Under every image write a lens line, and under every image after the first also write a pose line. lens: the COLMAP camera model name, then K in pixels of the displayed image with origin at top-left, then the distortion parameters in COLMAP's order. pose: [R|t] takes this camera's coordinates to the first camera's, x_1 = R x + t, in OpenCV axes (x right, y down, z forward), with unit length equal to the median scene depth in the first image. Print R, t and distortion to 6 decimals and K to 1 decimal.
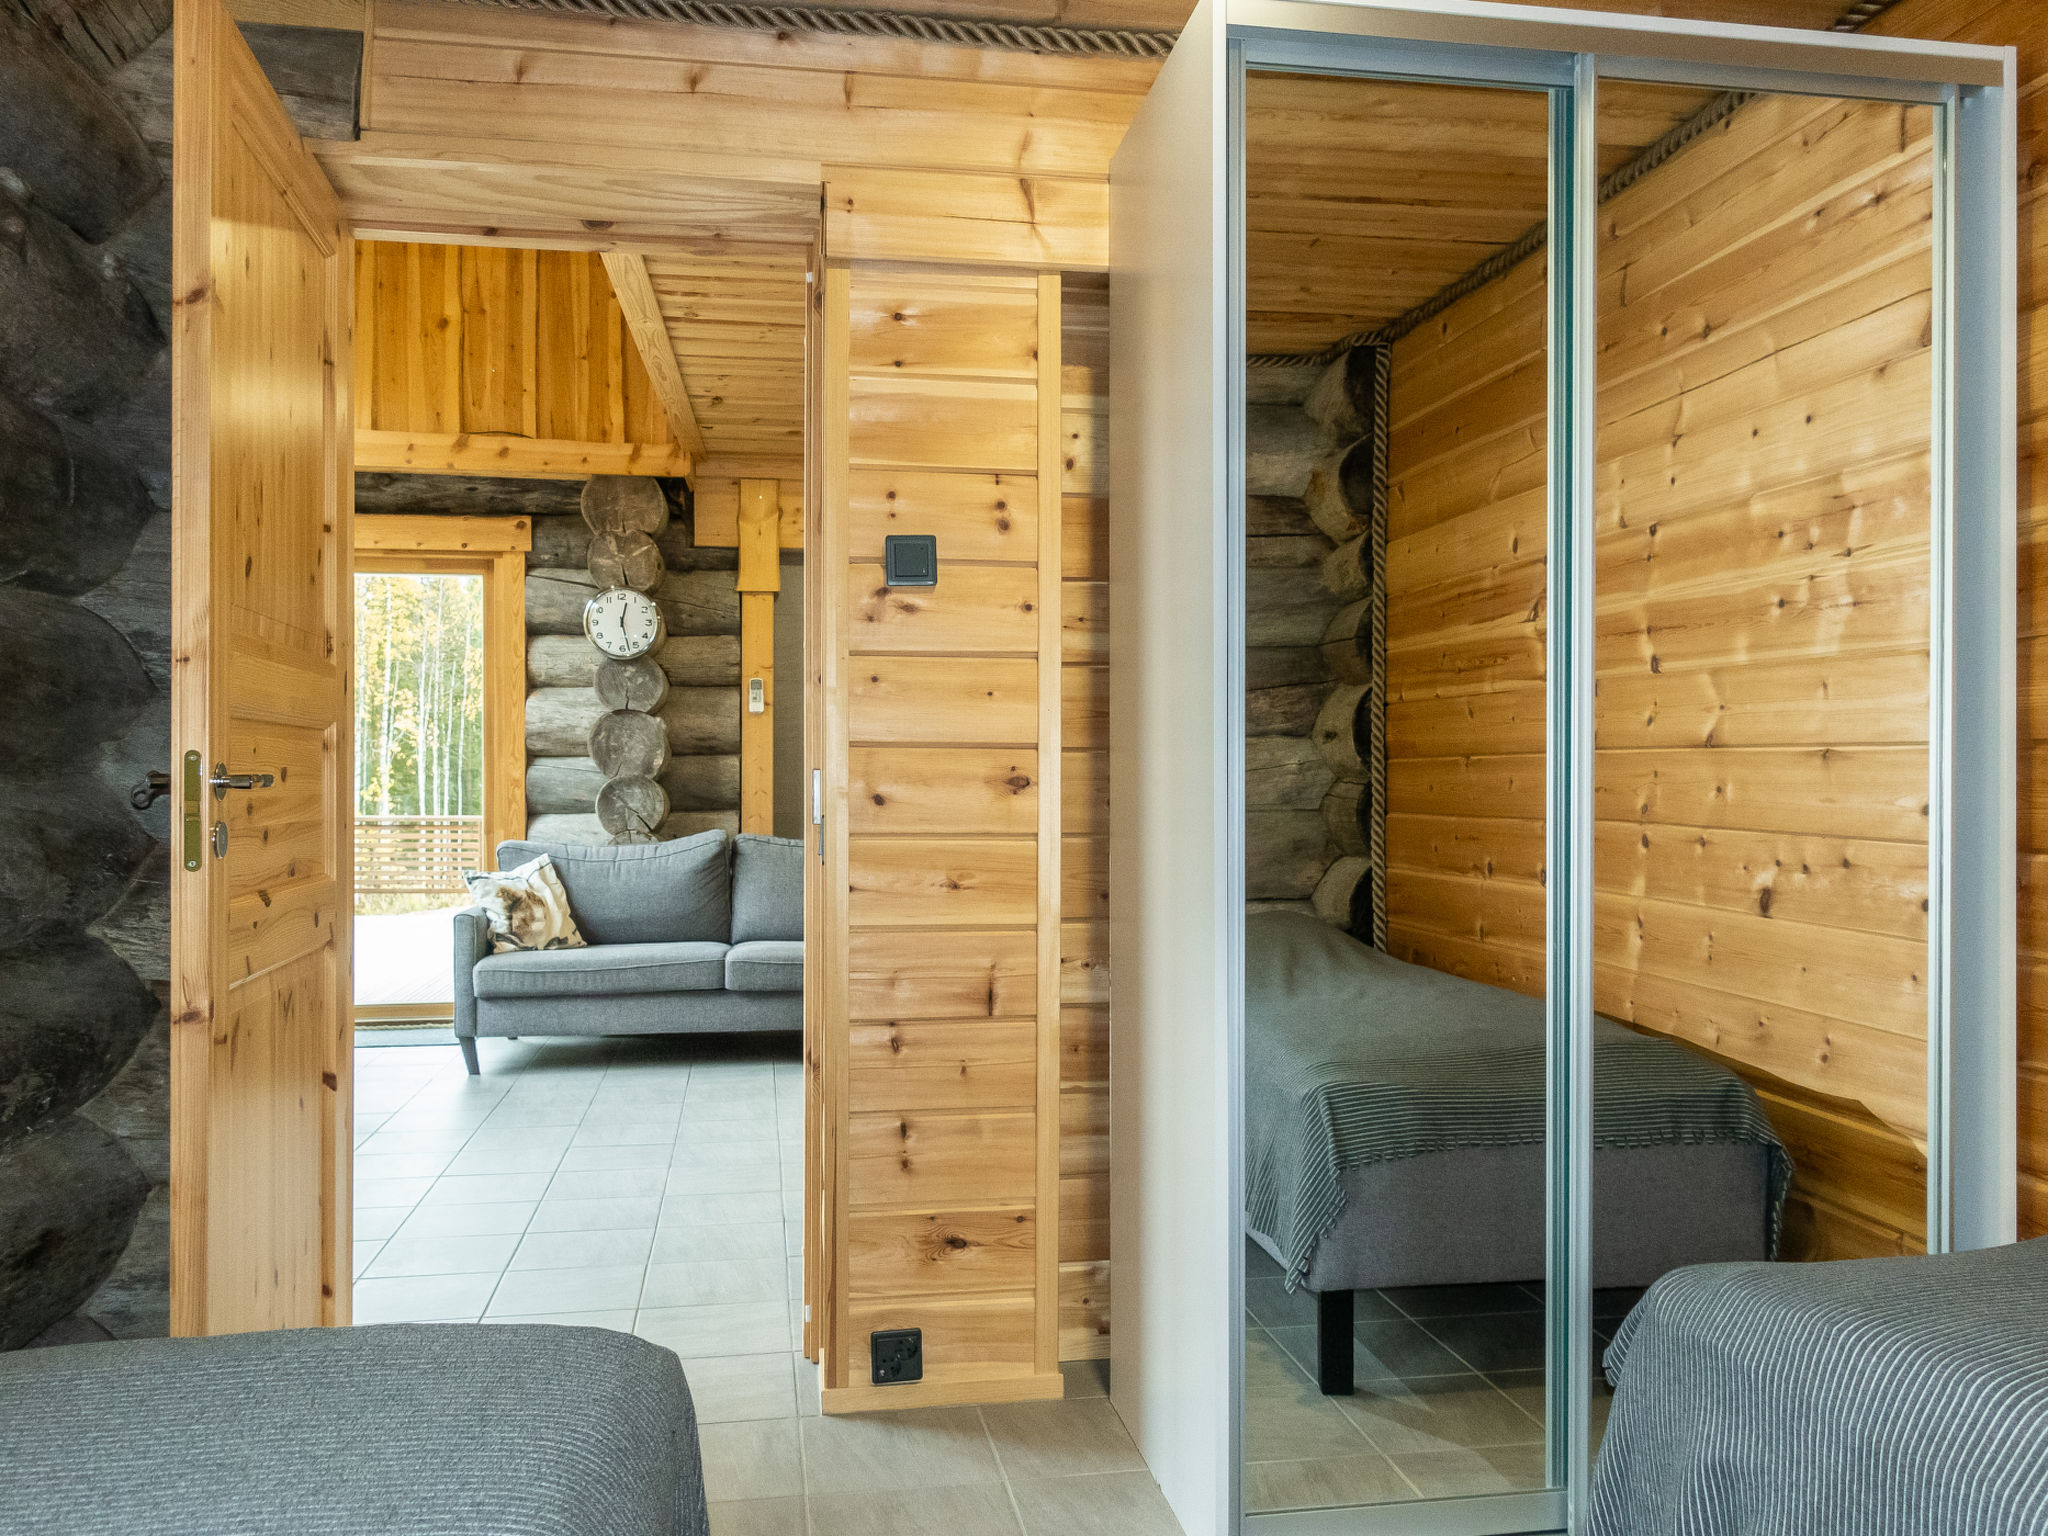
lens RADIAL K [[1593.6, 0, 1037.1], [0, 1593.6, 773.4], [0, 0, 1]] dist [-0.002761, -0.005549]
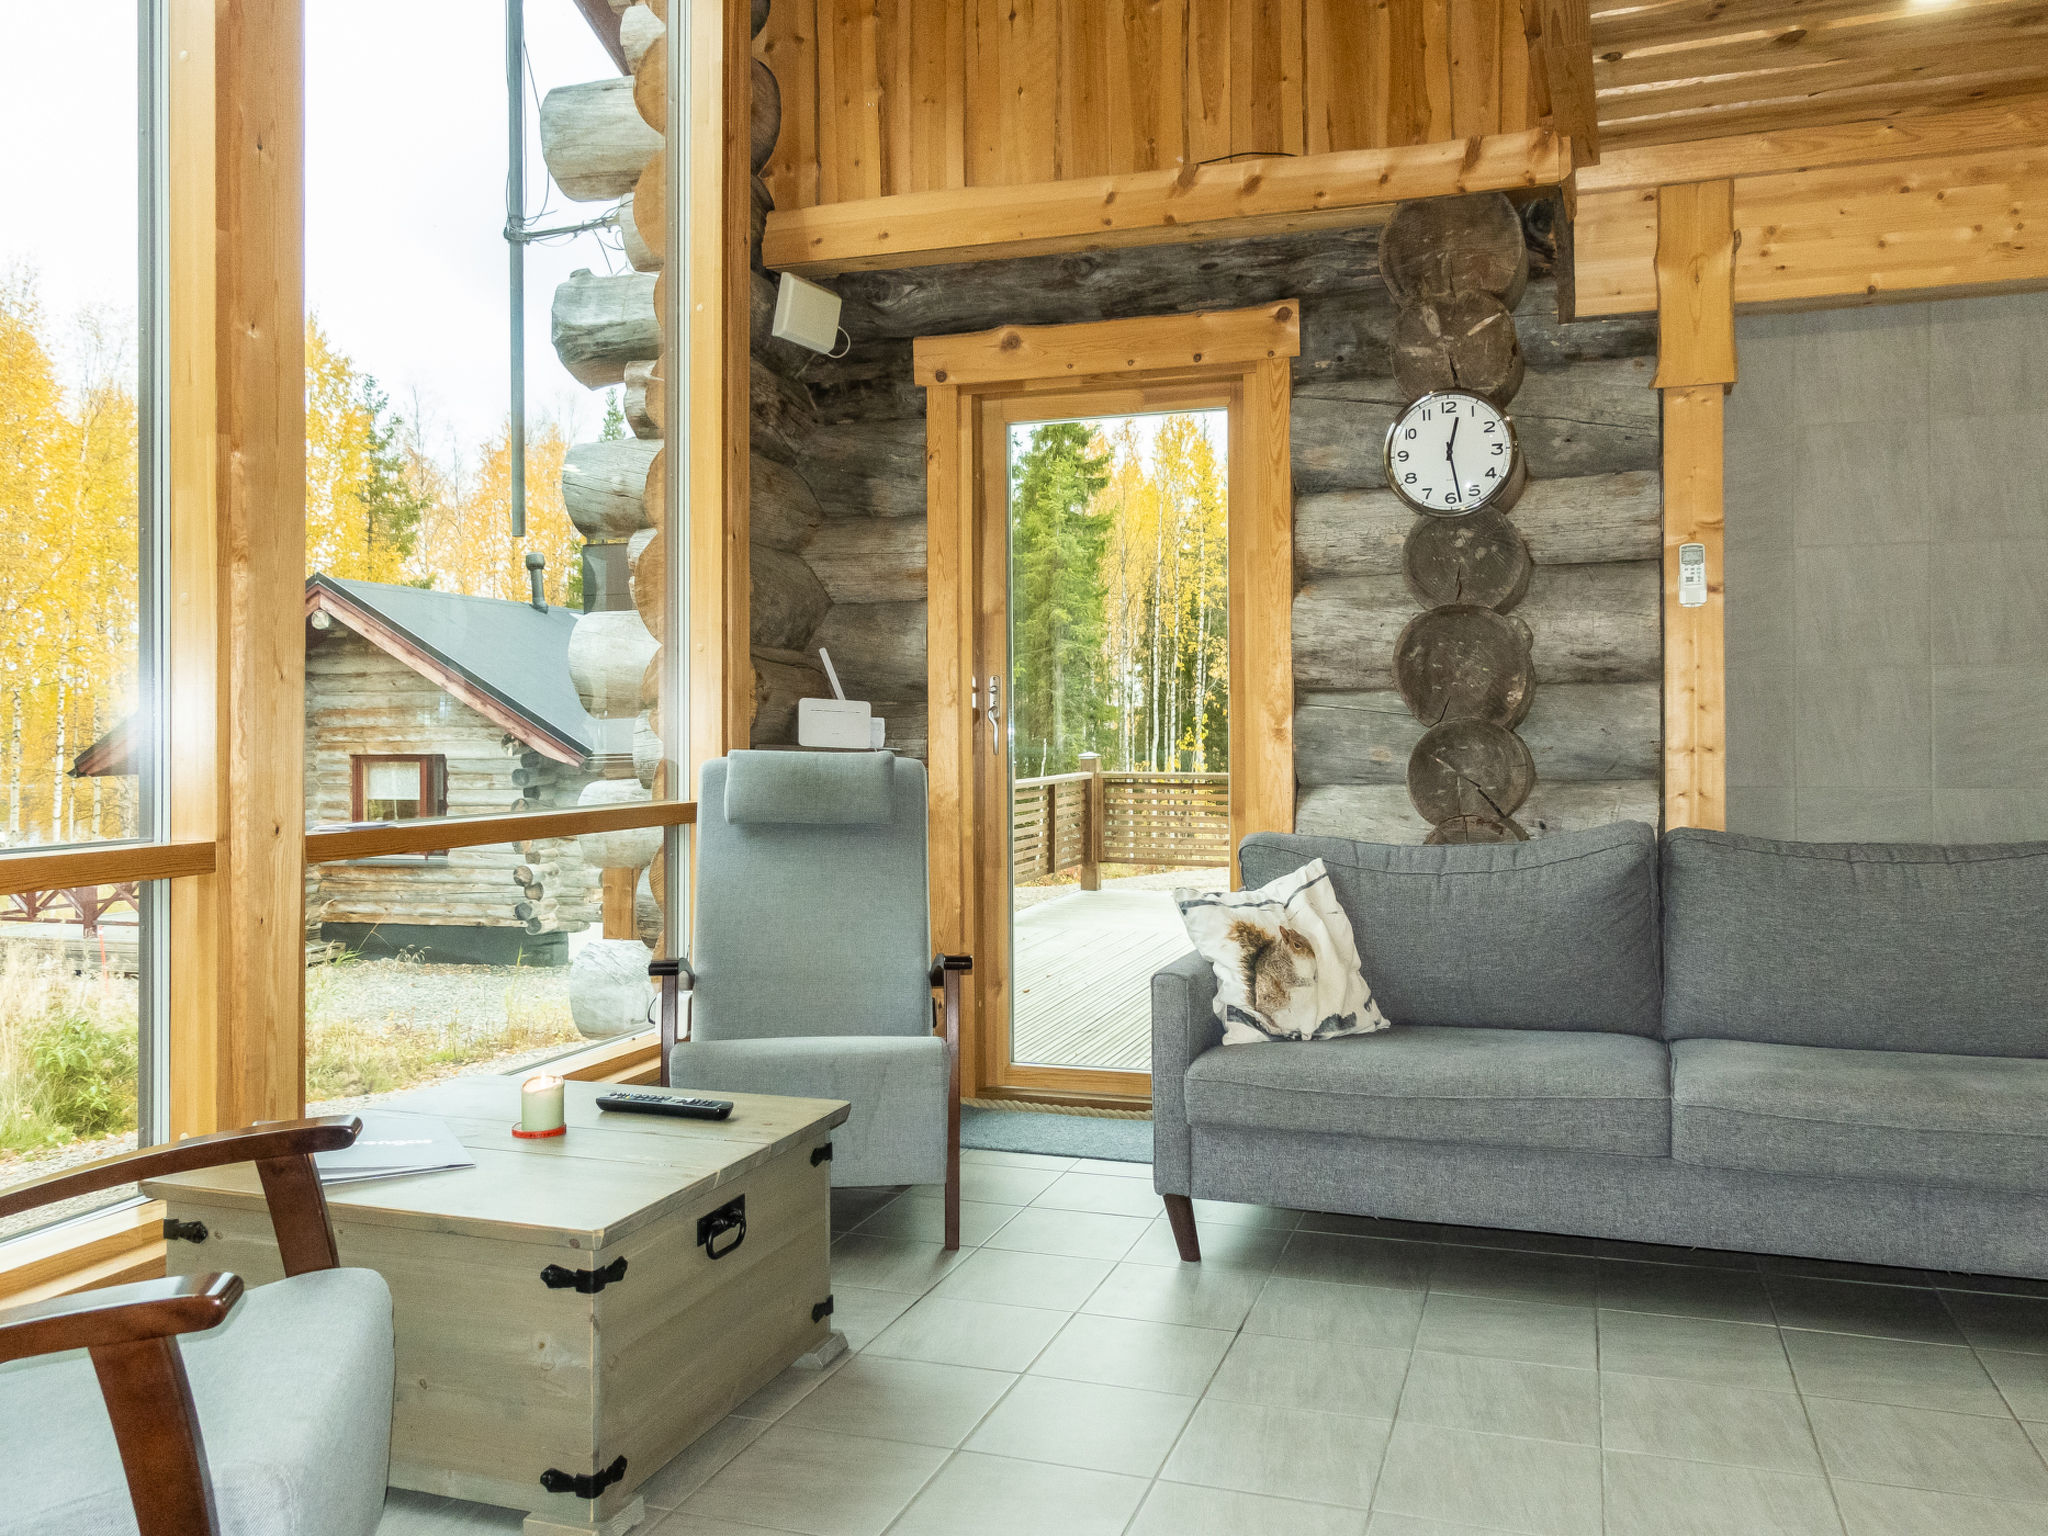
lens RADIAL K [[1620.9, 0, 1040.1], [0, 1620.9, 730.9], [0, 0, 1]] dist [0.011841, 0.000819]
pose [[0.879941, -0.003723, -0.475069, -0.111967], [0.006385, 0.999972, 0.003990, 0.001705], [0.475040, -0.006545, 0.879940, 0.411657]]
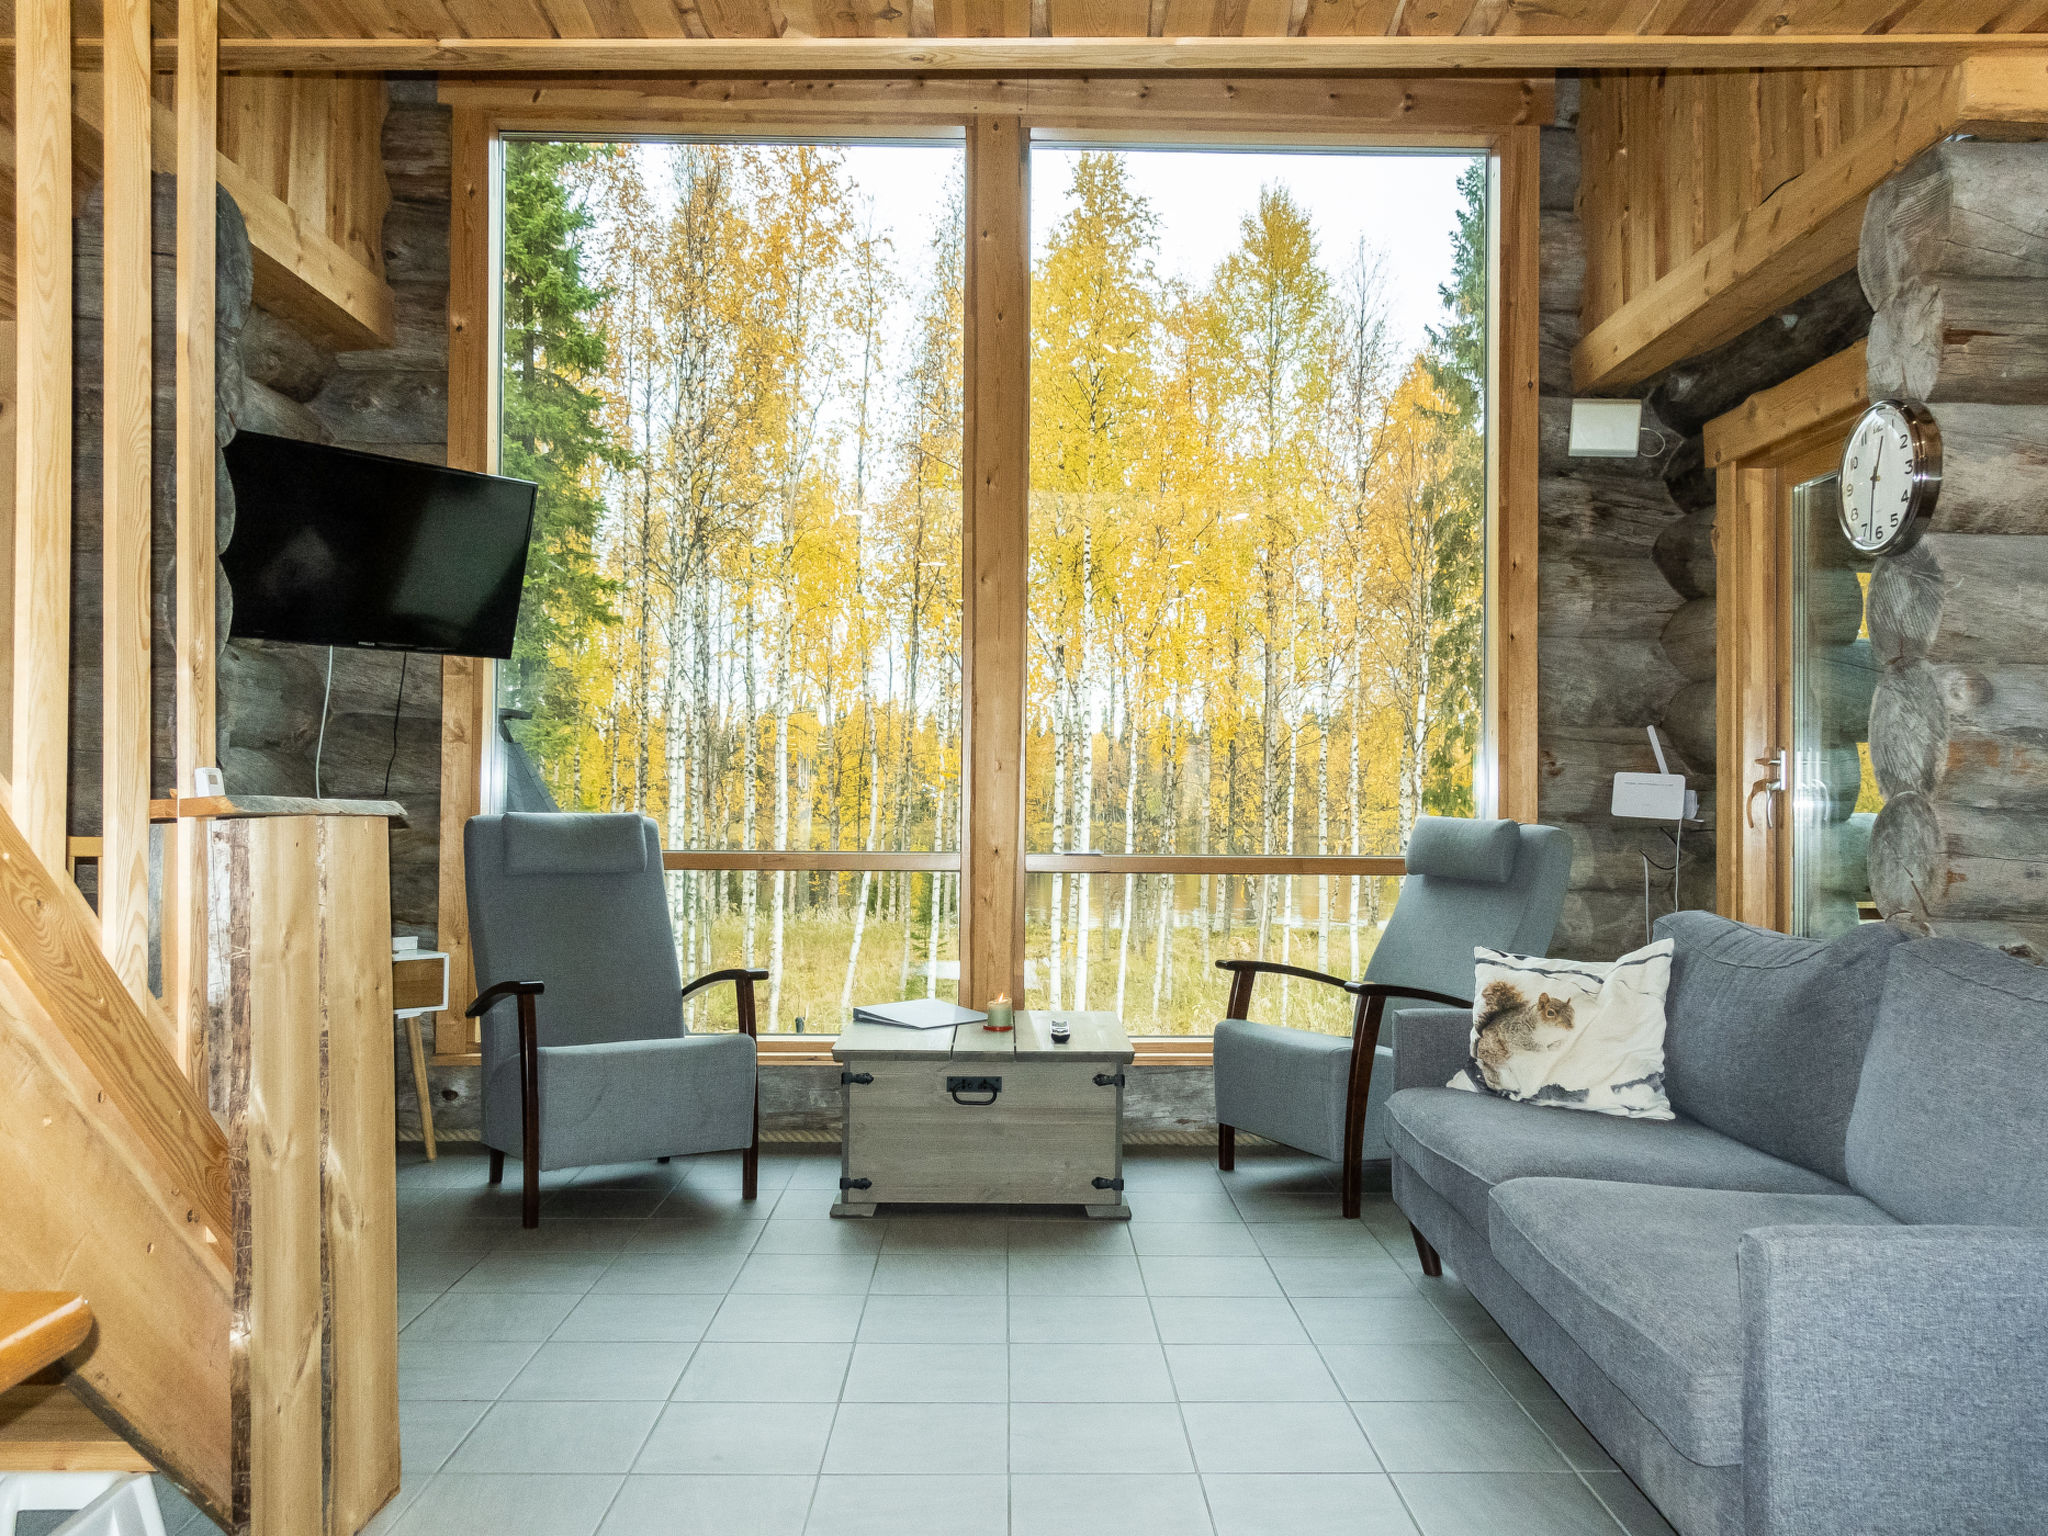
lens RADIAL K [[1593.6, 0, 1037.1], [0, 1593.6, 773.4], [0, 0, 1]] dist [-0.002761, -0.005549]
pose [[-0.144324, -0.015076, -0.989416, 0.247123], [-0.003938, 0.999885, -0.014661, 0.002405], [0.989523, 0.001780, -0.144367, 0.804954]]
